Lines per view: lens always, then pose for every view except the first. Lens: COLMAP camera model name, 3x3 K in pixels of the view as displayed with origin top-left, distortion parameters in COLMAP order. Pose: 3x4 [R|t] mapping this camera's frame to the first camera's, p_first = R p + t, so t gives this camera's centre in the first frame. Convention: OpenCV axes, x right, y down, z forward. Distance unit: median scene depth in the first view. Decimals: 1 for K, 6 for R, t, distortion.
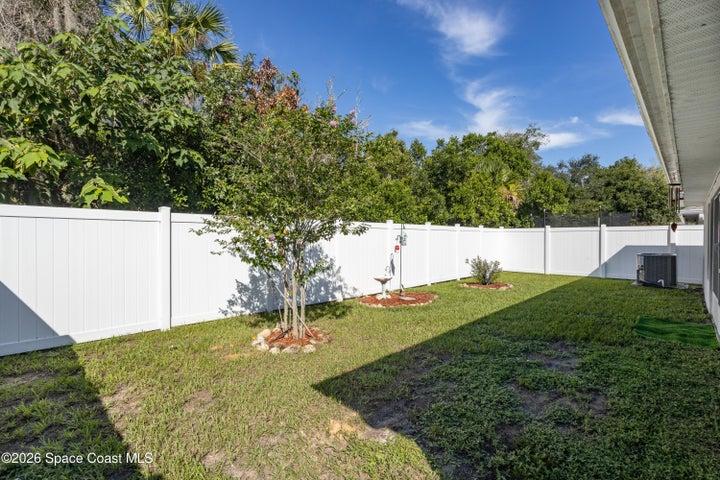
lens RADIAL K [[347.3, 0, 361.4], [0, 347.3, 238.3], [0, 0, 1]] dist [0.000137, -0.000018]
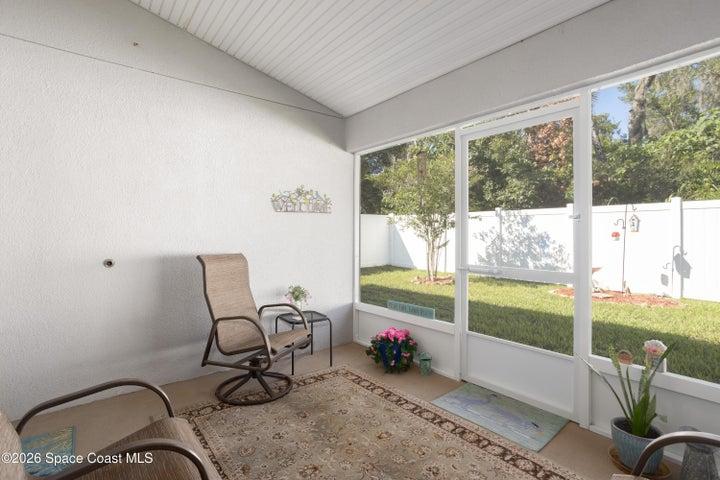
lens RADIAL K [[347.3, 0, 360.2], [0, 347.3, 238.2], [0, 0, 1]] dist [0.000137, -0.000018]
pose [[-0.131962, 0.010293, -0.991201, 0.967406], [0.003496, 0.999945, 0.009918, 0.024602], [0.991249, -0.002157, -0.131991, 0.521071]]
